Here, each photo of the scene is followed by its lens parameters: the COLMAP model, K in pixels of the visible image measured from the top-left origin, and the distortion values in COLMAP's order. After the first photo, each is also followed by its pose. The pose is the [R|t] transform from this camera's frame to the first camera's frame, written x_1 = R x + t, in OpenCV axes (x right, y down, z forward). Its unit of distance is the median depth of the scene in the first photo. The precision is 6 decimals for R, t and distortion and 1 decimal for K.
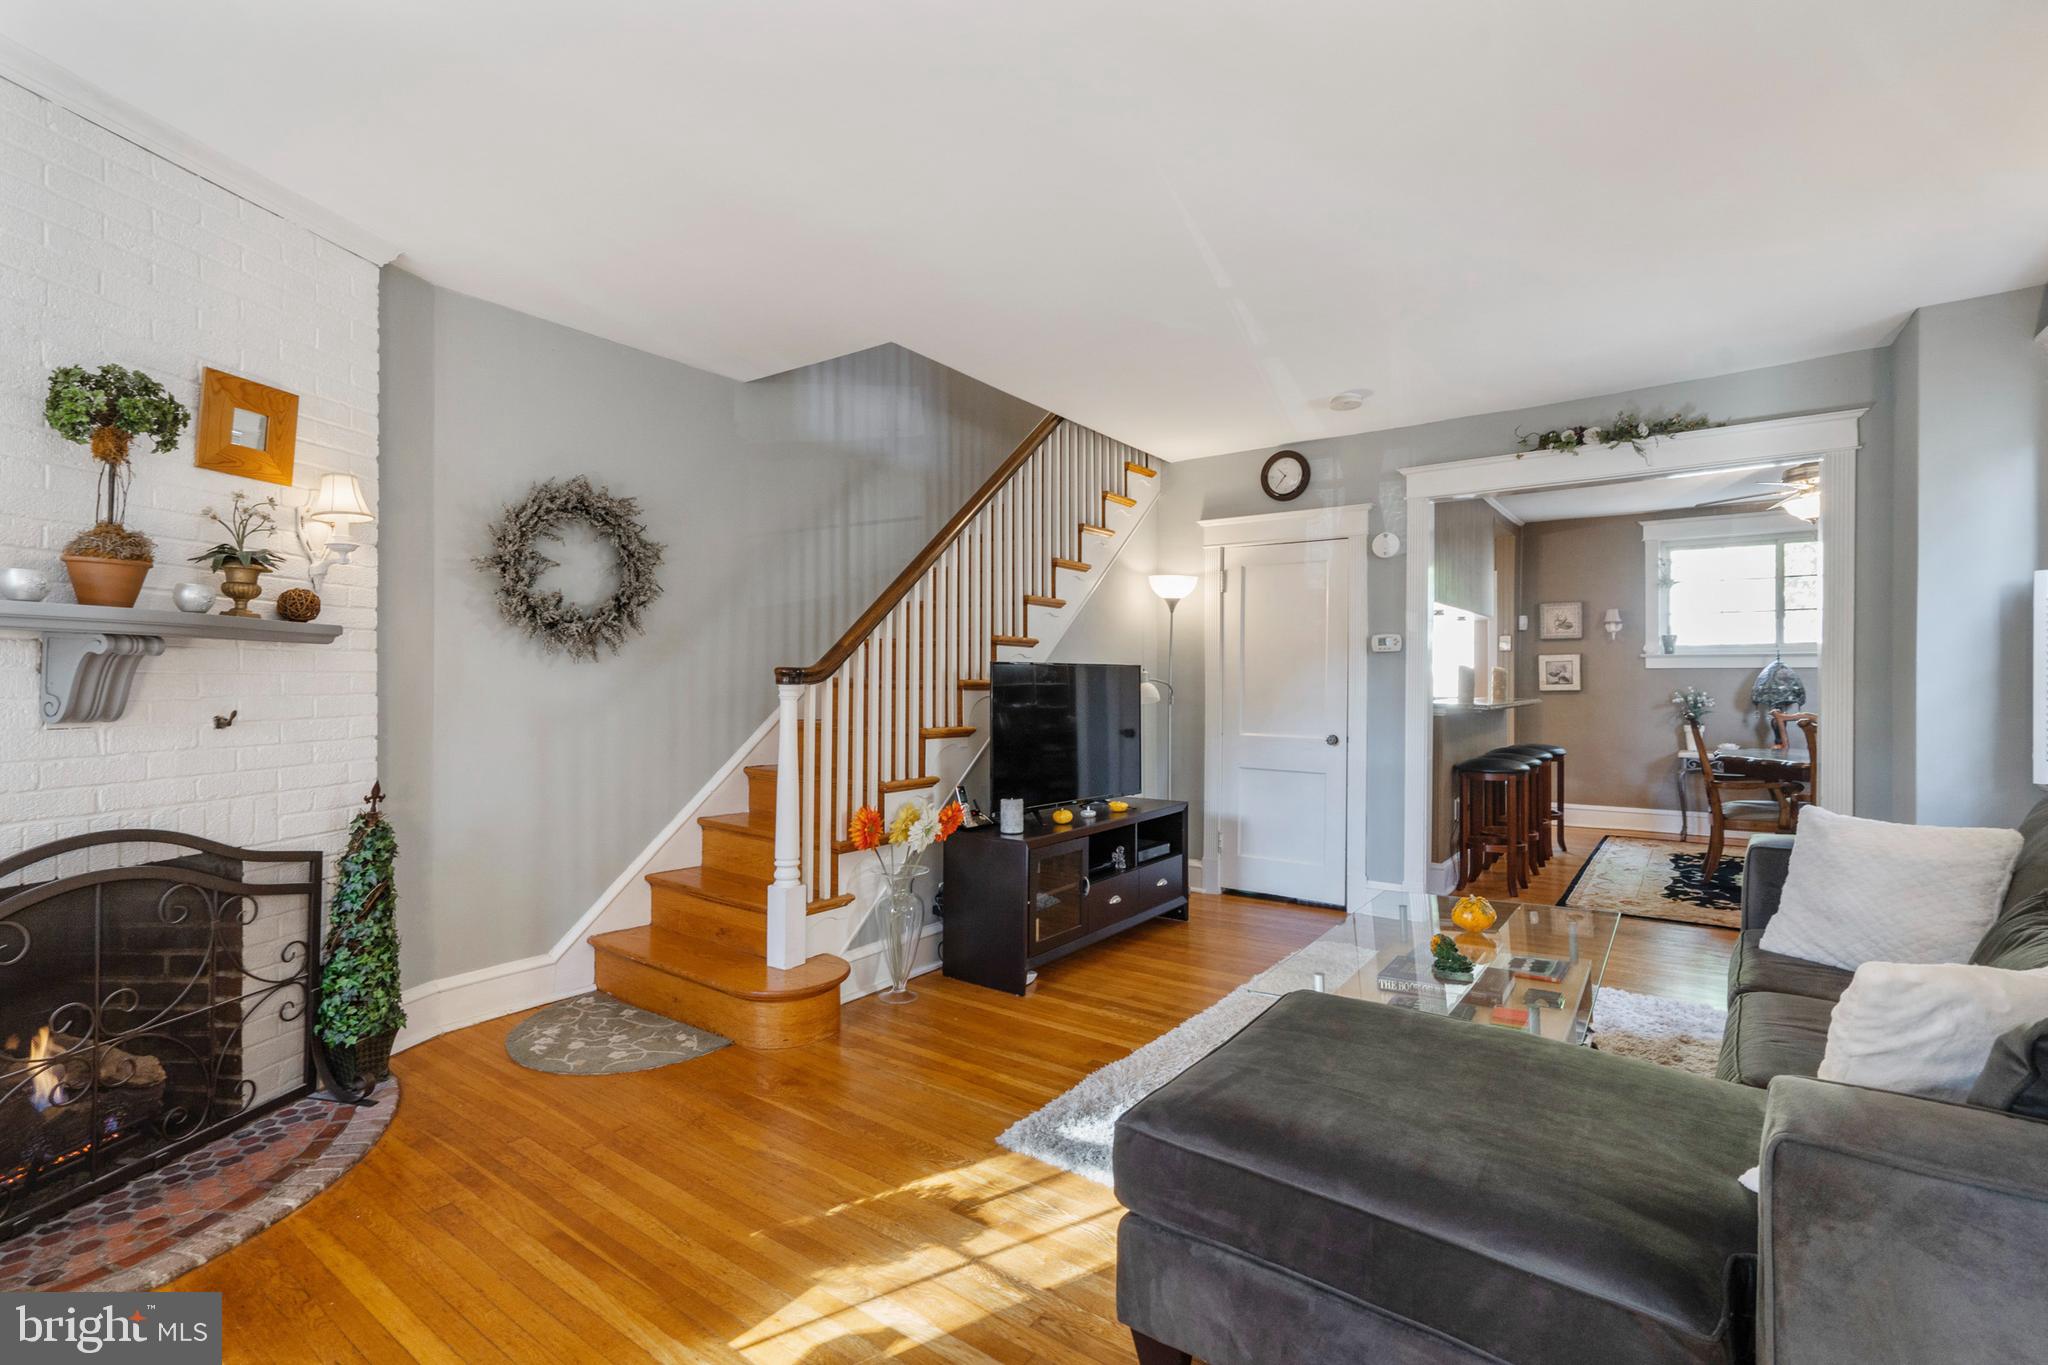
lens RADIAL K [[942.5, 0, 1019.6], [0, 942.5, 681.3], [0, 0, 1]] dist [-0.003250, 0.001142]
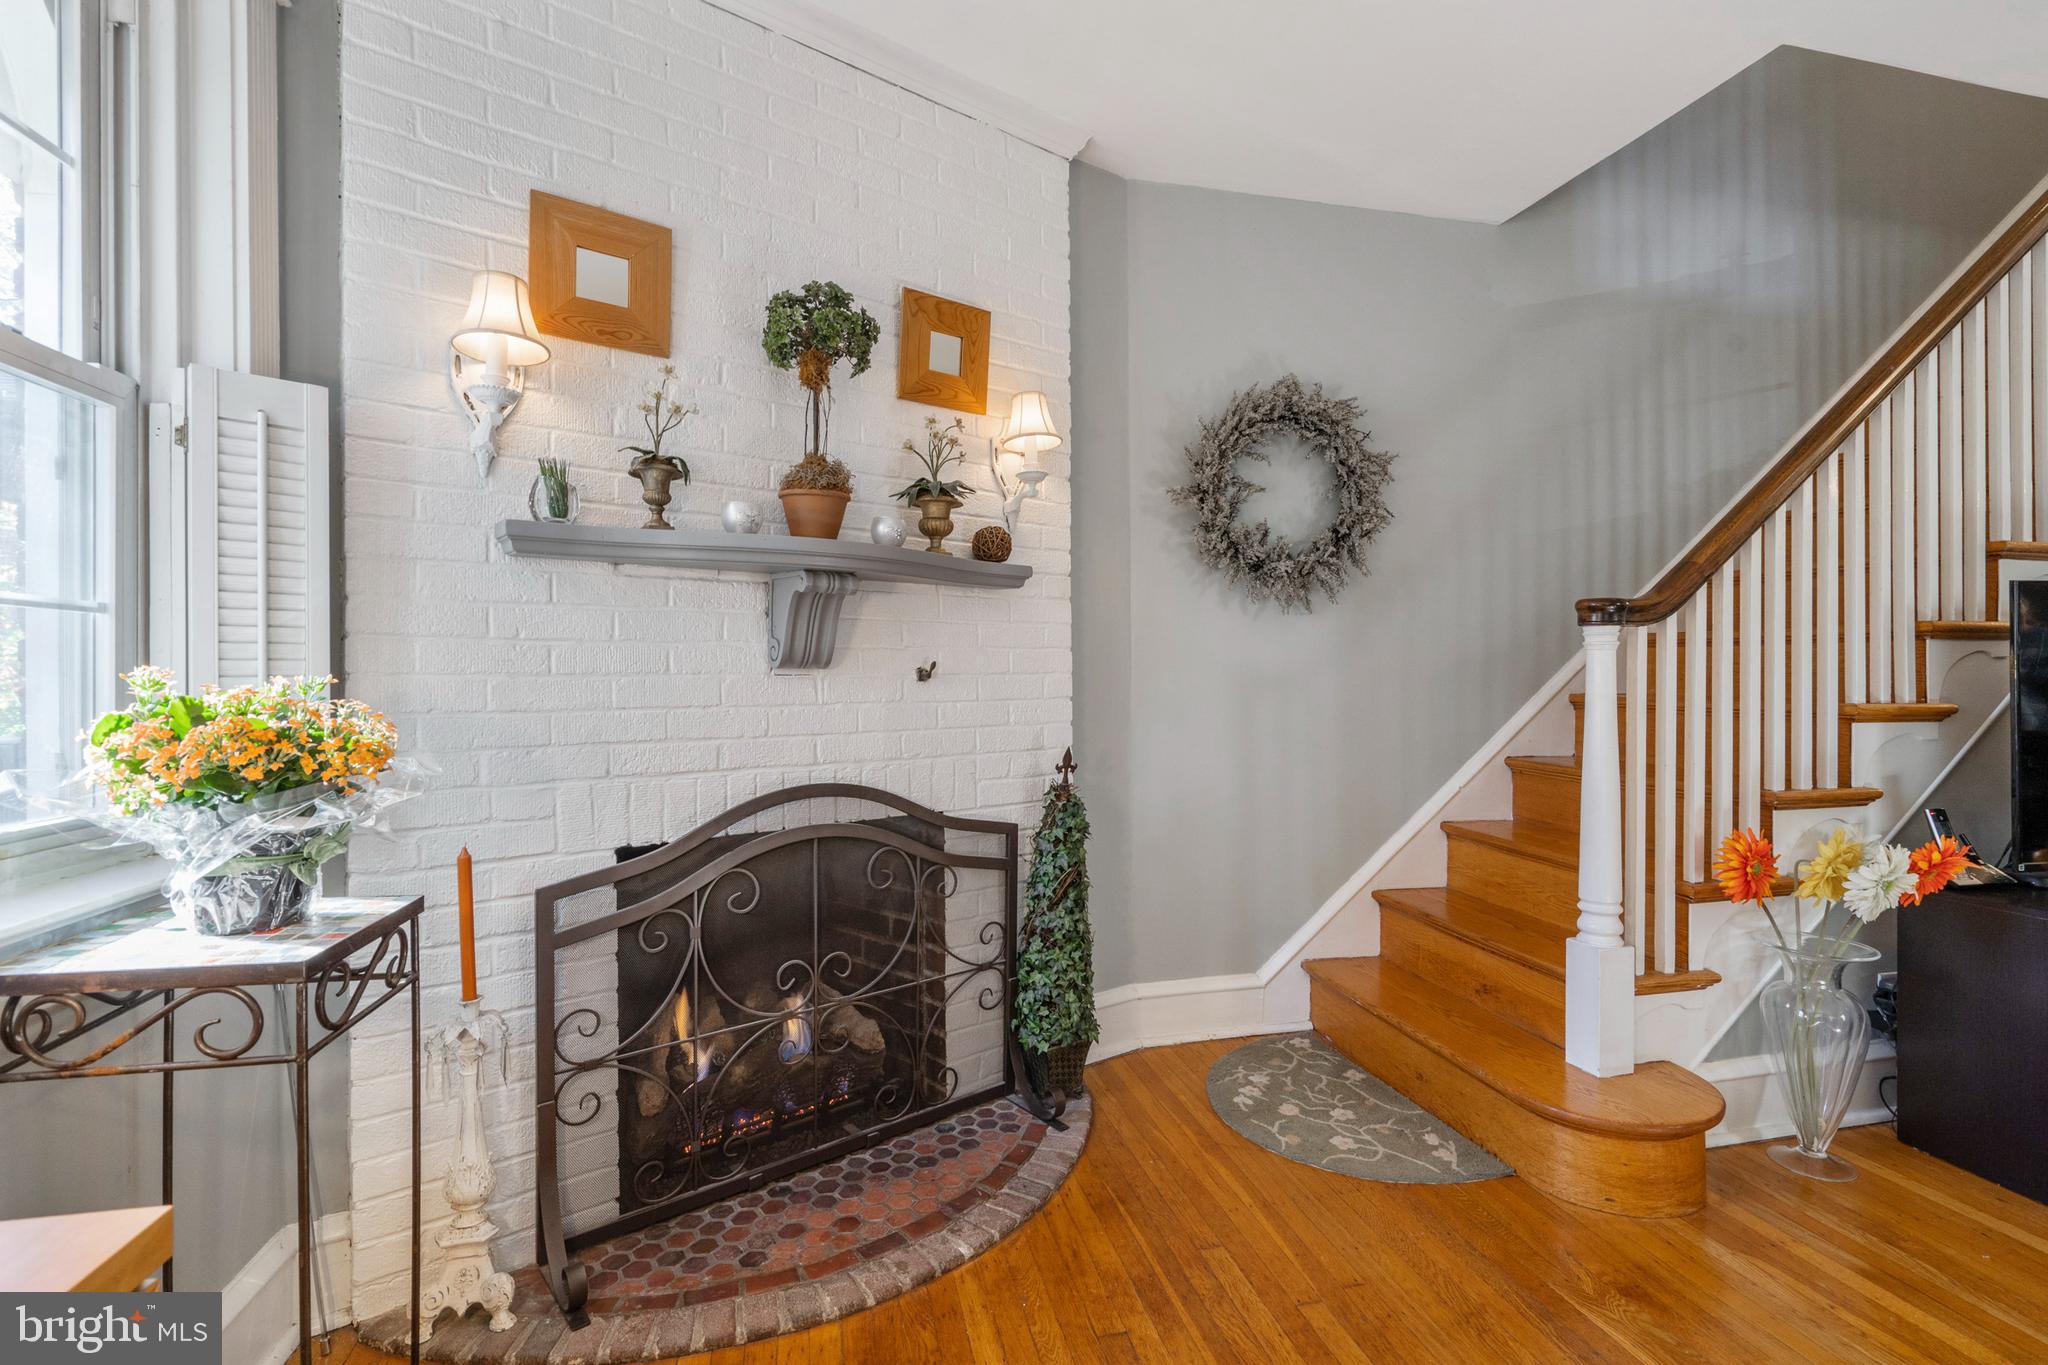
lens RADIAL K [[932.6, 0, 1030.2], [0, 932.6, 682.2], [0, 0, 1]] dist [-0.004451, 0.000093]
pose [[0.758942, -0.005844, -0.651132, -0.155109], [0.008080, 0.999967, 0.000443, 0.045414], [0.651108, -0.005597, 0.758964, 0.332295]]
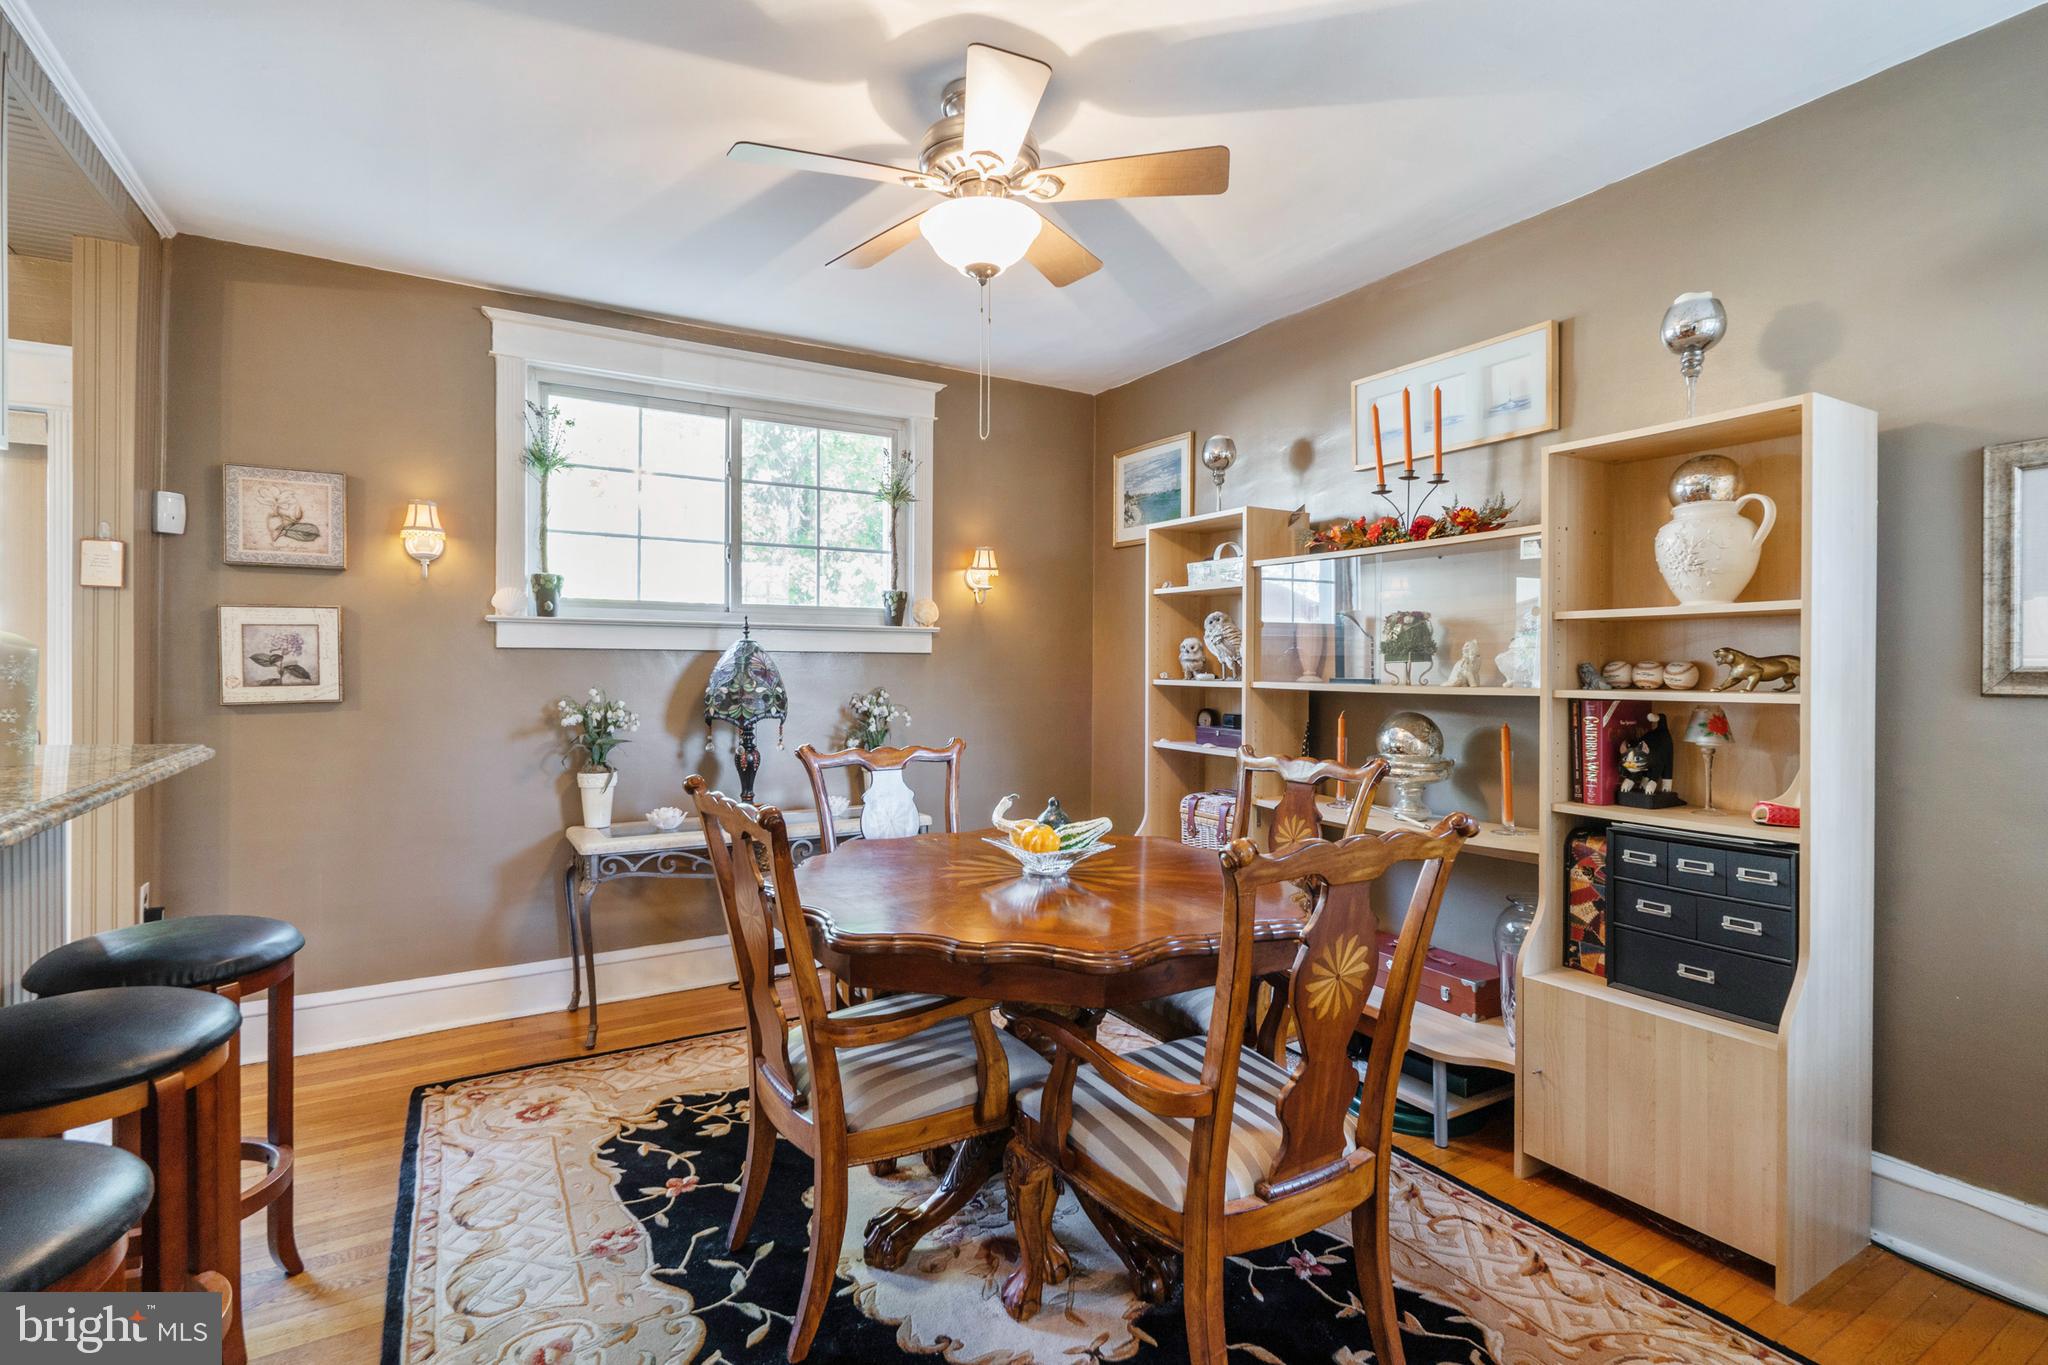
lens RADIAL K [[973.7, 0, 1021.8], [0, 973.7, 669.1], [0, 0, 1]] dist [-0.002212, -0.000314]
pose [[0.387234, -0.001214, 0.921981, 0.859949], [-0.003376, 0.999991, 0.002735, -0.014446], [-0.921975, -0.004171, 0.387226, 1.505480]]
